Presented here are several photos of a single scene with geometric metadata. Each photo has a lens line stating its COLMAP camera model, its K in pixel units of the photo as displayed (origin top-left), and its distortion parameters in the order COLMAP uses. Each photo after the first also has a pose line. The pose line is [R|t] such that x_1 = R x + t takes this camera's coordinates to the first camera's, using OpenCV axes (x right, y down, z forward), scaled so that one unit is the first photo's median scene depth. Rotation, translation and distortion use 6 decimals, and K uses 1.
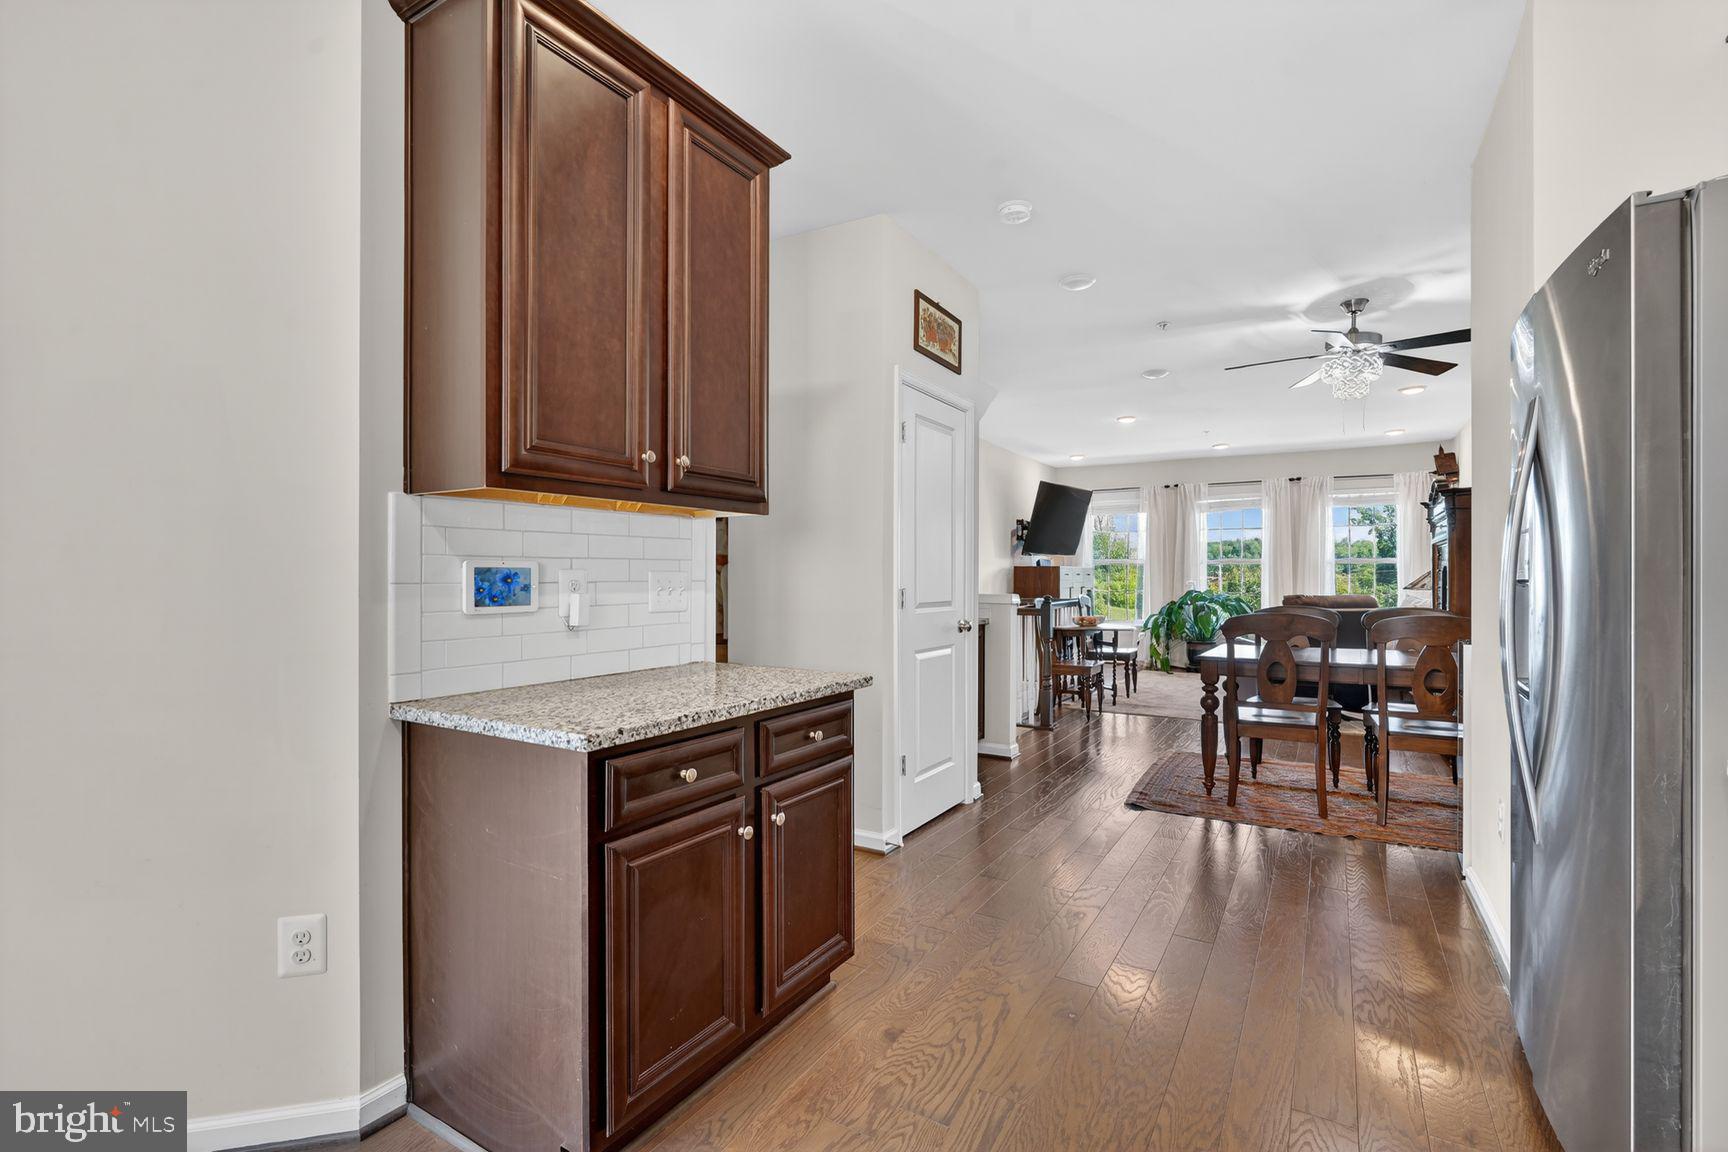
lens RADIAL K [[789.0, 0, 864.0], [0, 789.0, 576.0], [0, 0, 1]] dist [0.001310, 0.000204]
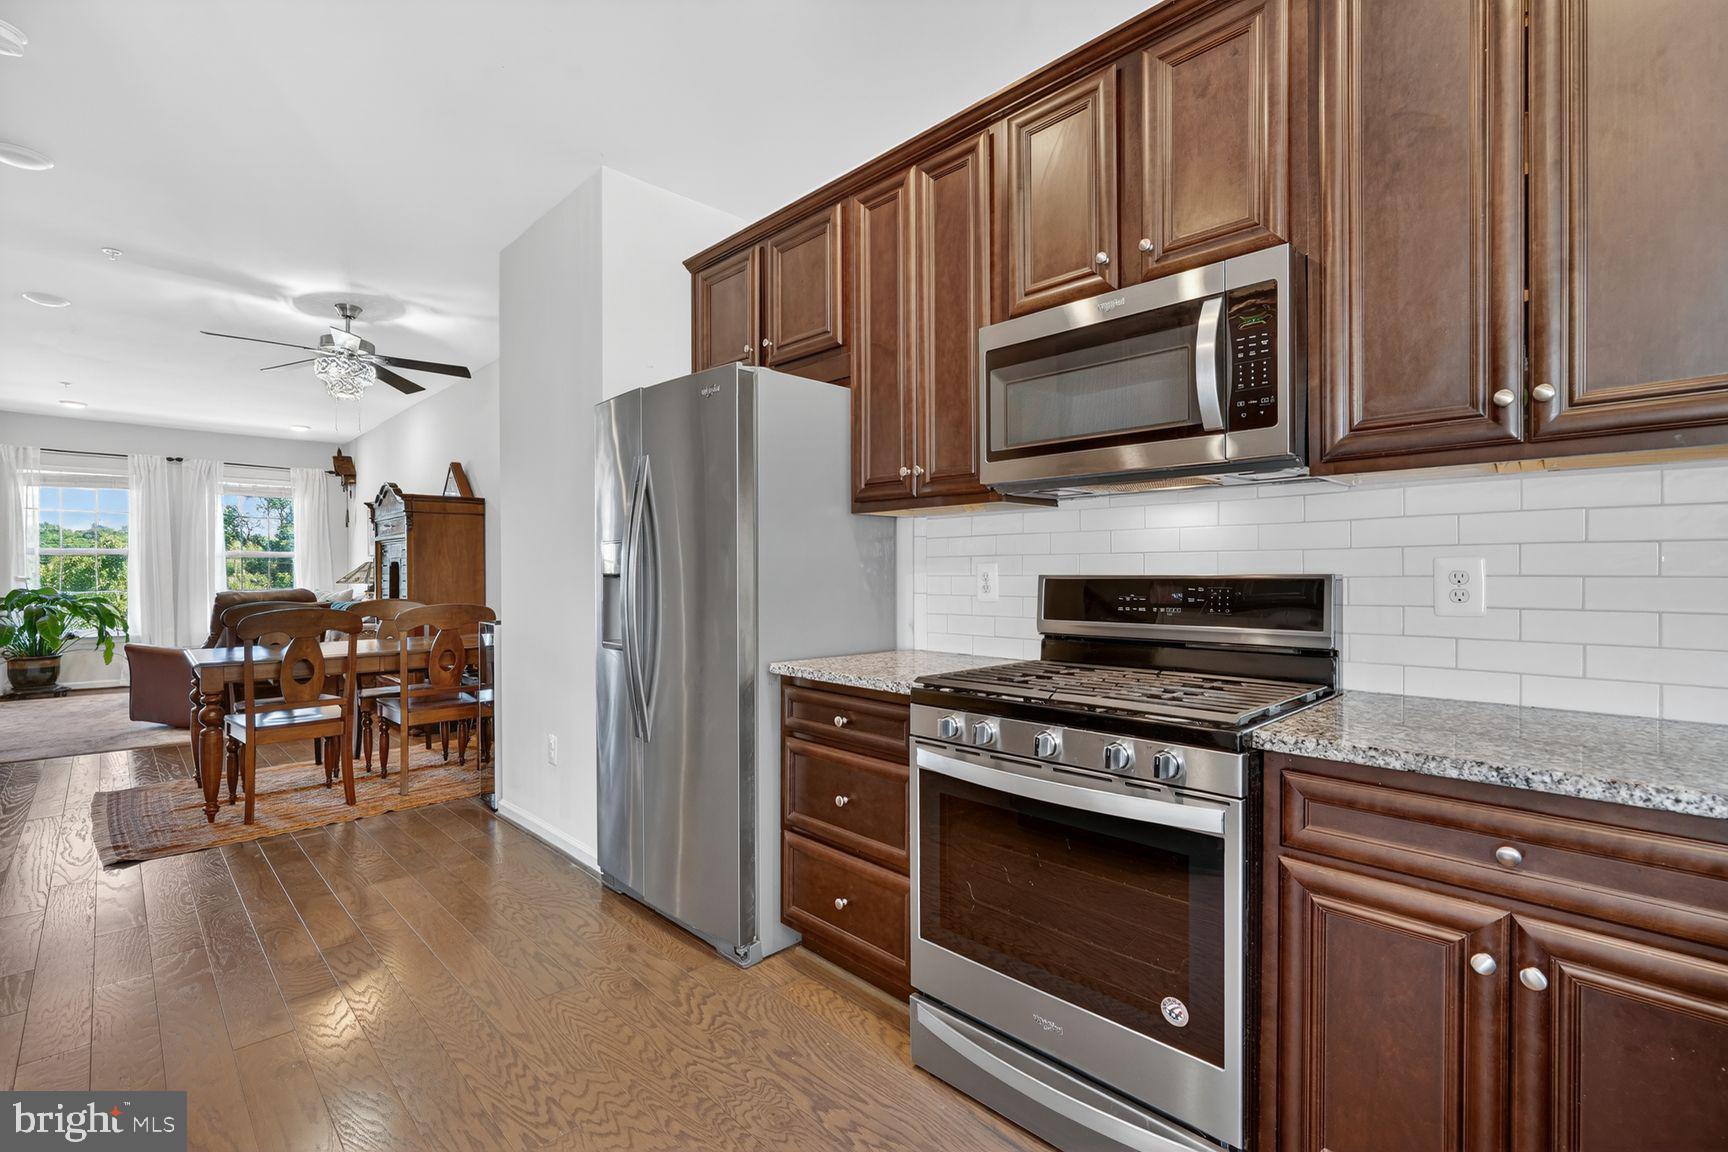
lens RADIAL K [[780.5, 0, 864.0], [0, 780.5, 576.0], [0, 0, 1]] dist [-0.003010, 0.000562]
pose [[0.255899, -0.007318, 0.966676, -0.201501], [-0.000501, 0.999970, 0.007703, -0.001183], [-0.966703, -0.002456, 0.255887, 0.080661]]
